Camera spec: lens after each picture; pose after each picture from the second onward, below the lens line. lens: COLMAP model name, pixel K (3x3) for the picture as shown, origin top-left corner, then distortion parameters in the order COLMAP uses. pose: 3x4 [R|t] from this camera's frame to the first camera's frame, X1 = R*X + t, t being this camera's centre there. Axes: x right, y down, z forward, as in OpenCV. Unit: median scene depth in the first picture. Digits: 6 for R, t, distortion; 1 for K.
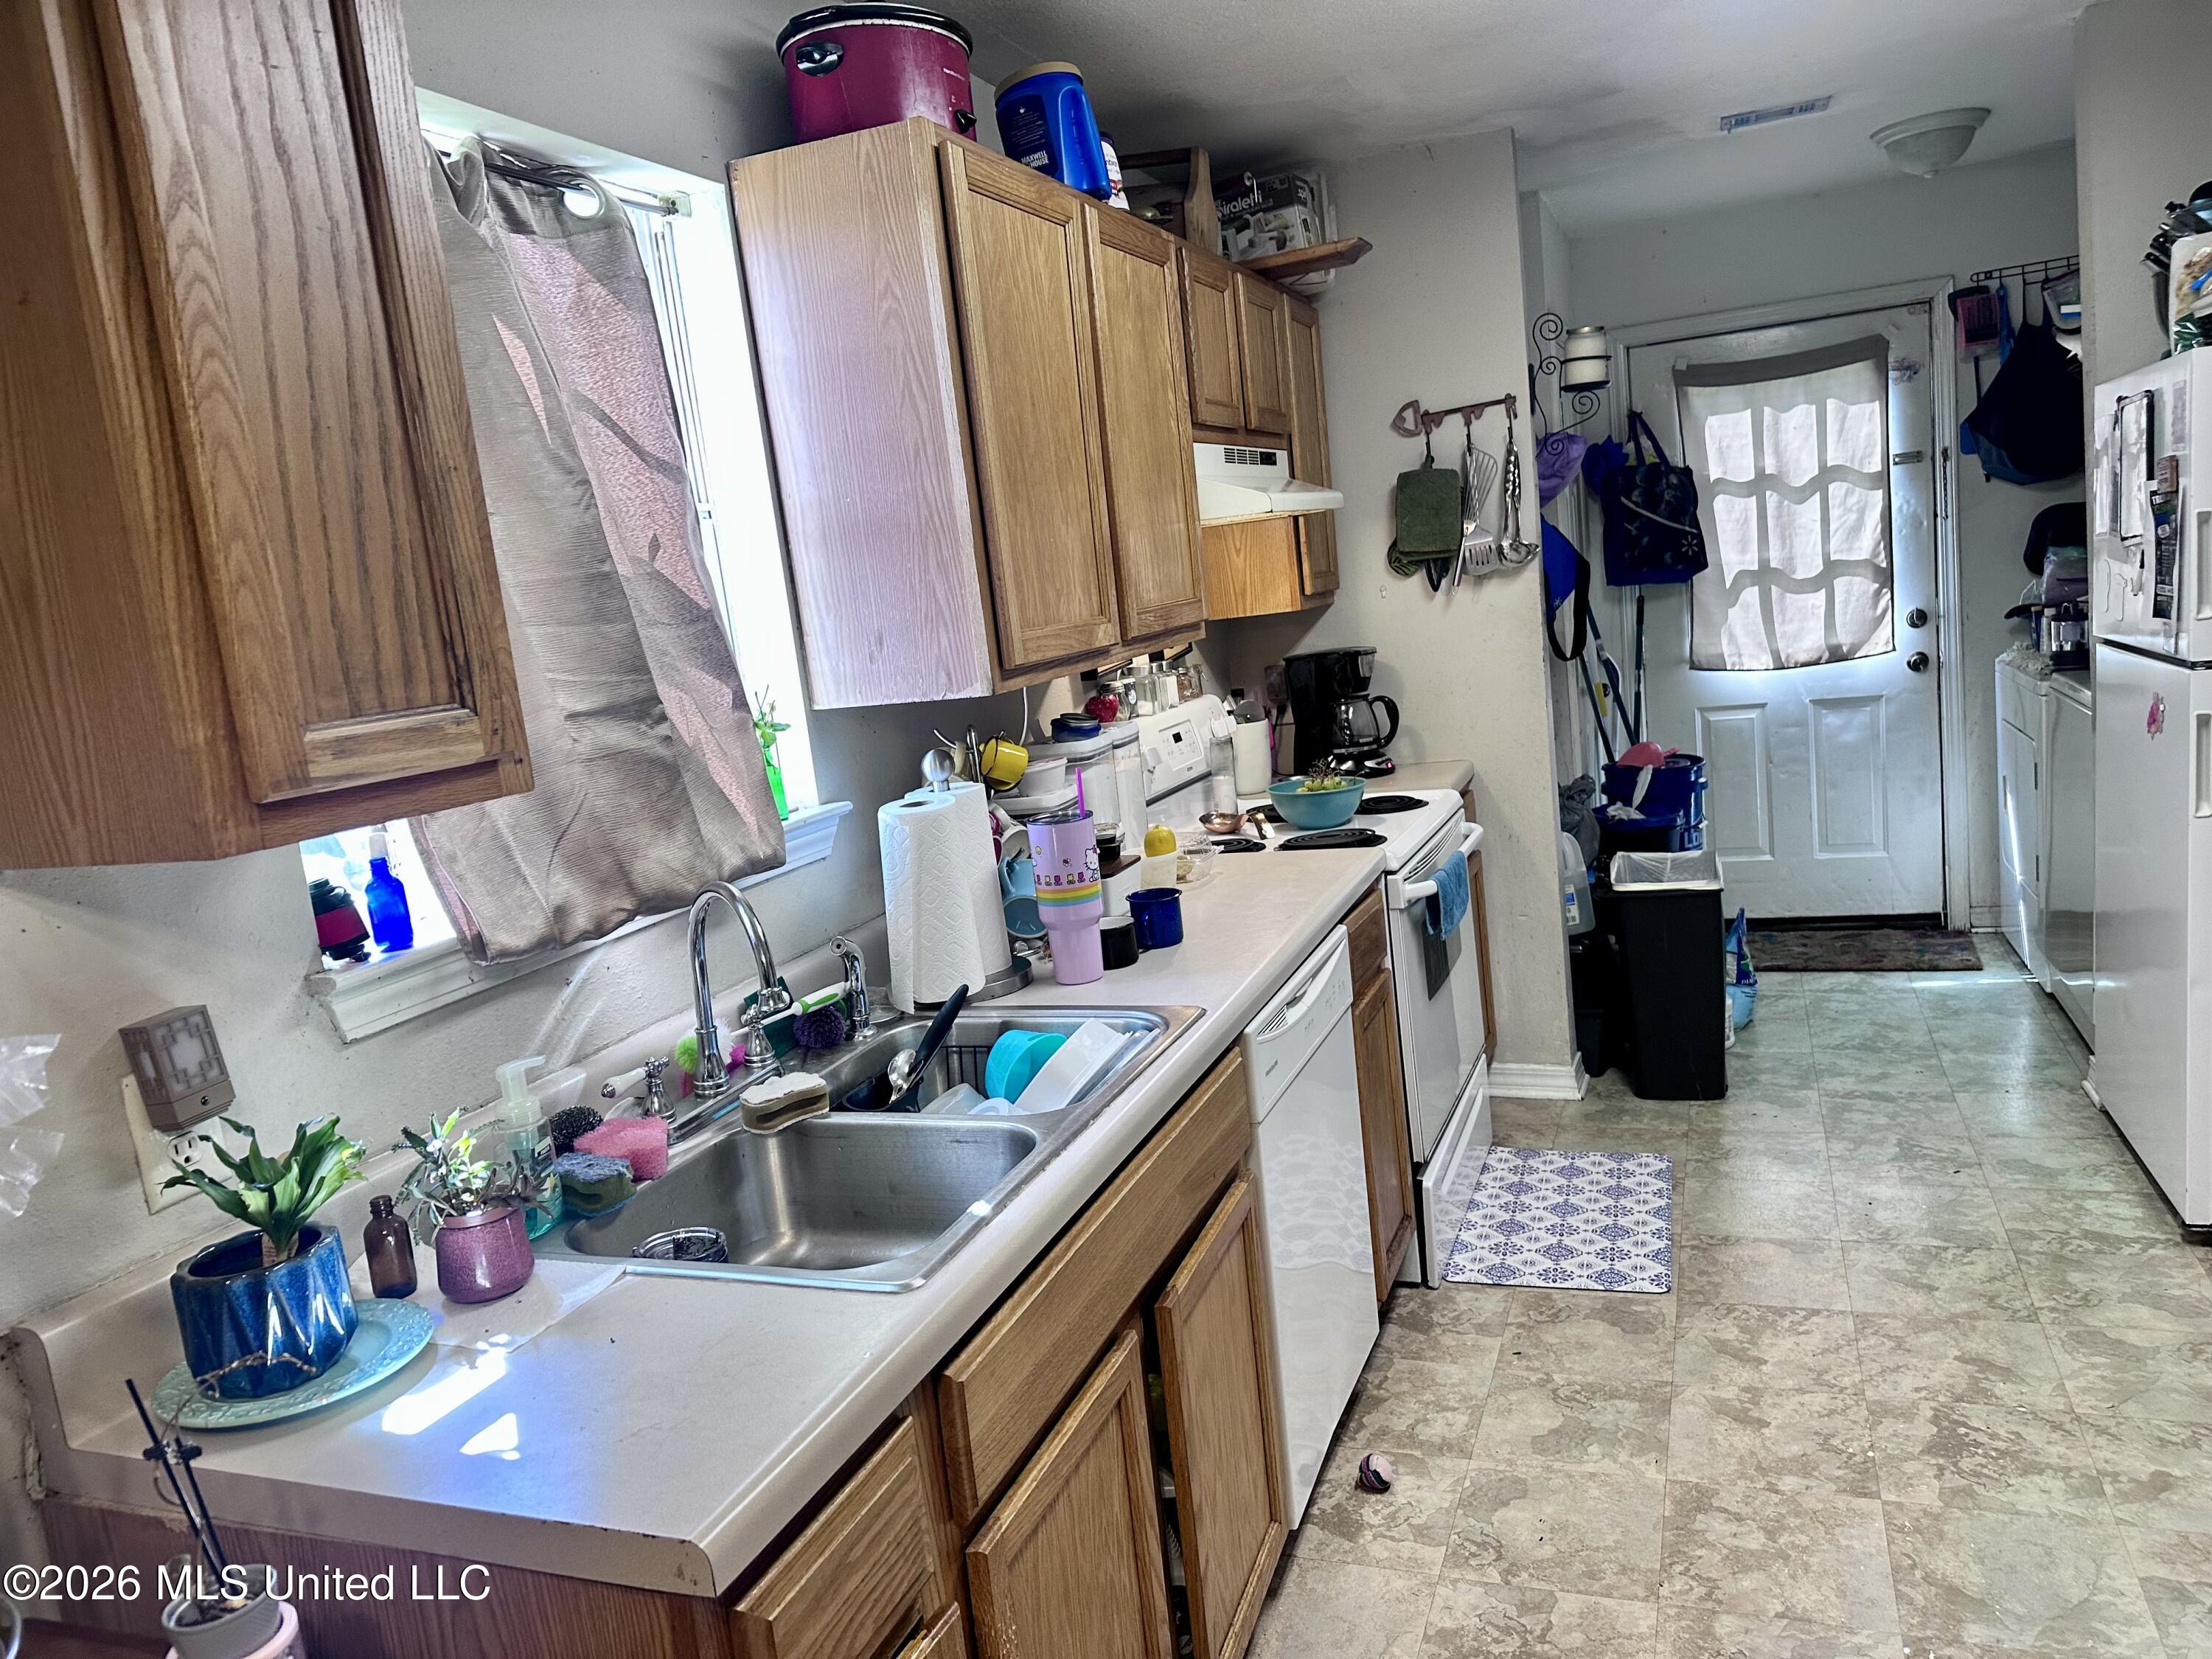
lens RADIAL K [[1554.3, 0, 1062.4], [0, 1554.3, 819.4], [0, 0, 1]] dist [0.016752, -0.068894]
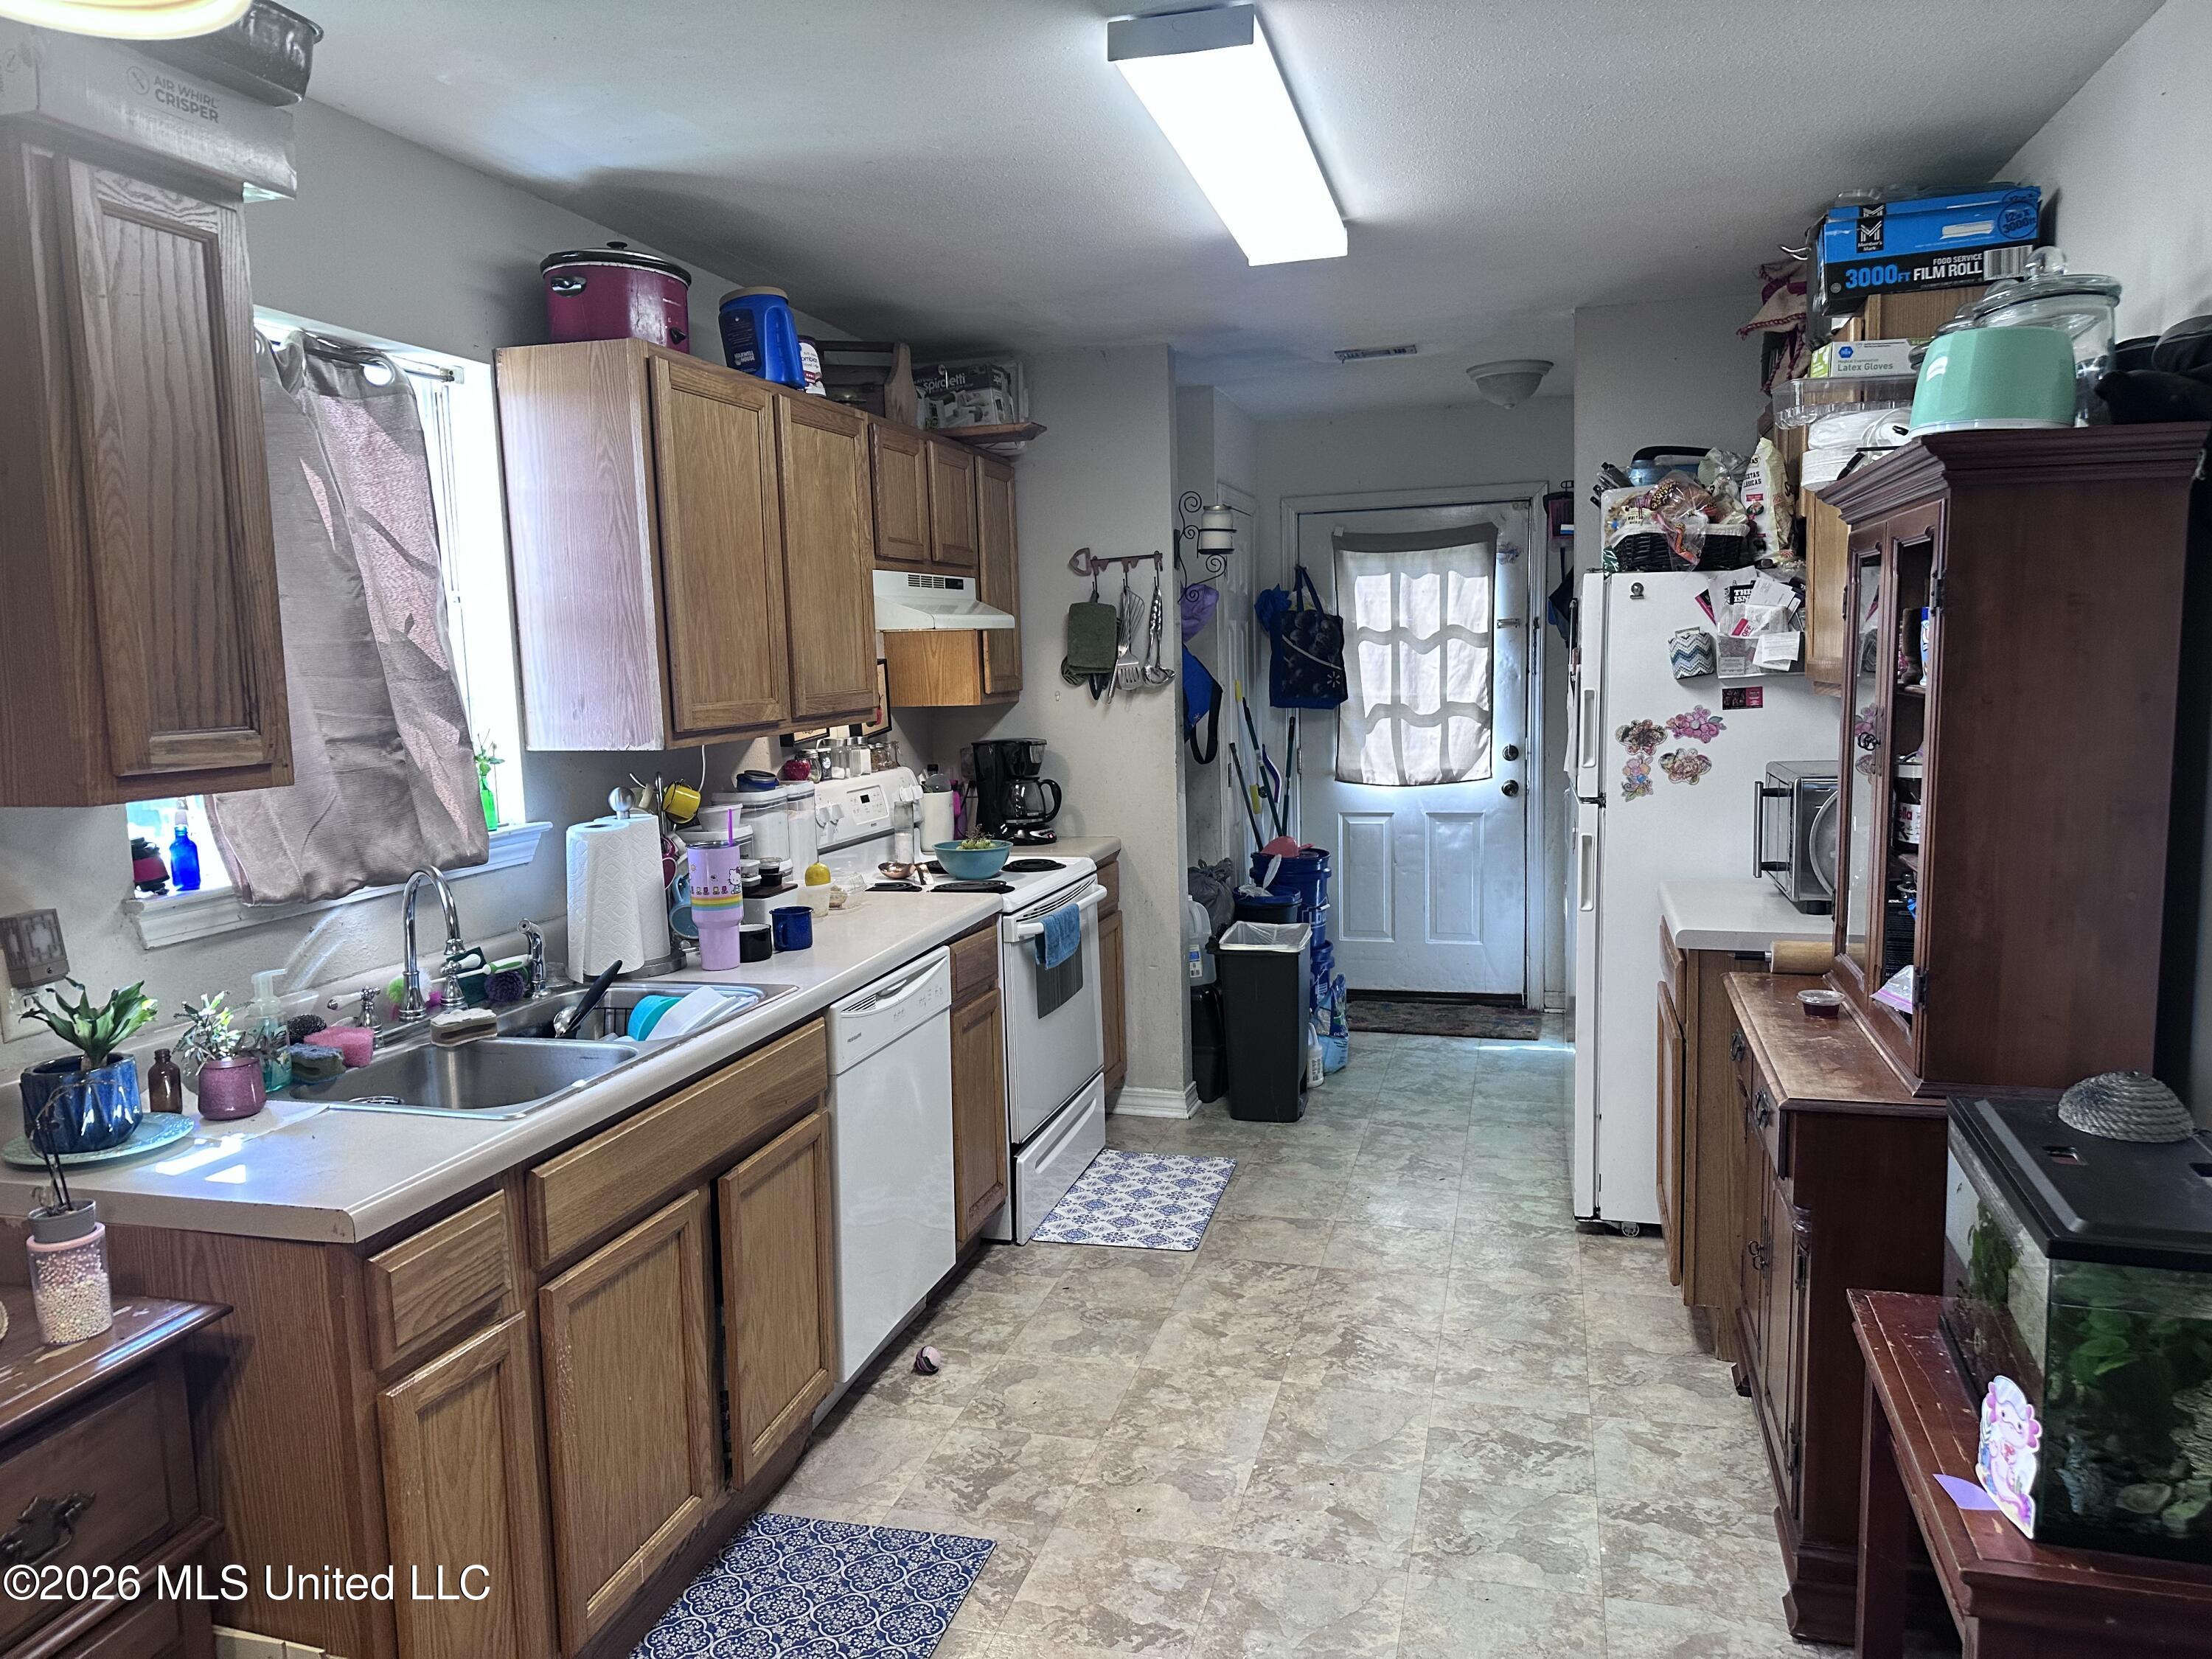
lens RADIAL K [[1554.3, 0, 1117.3], [0, 1554.3, 822.4], [0, 0, 1]] dist [0.016752, -0.068894]
pose [[0.986826, 0.075514, 0.143084, 0.147104], [-0.068672, 0.996274, -0.052171, 0.024609], [-0.146490, 0.041657, 0.988335, -0.379029]]
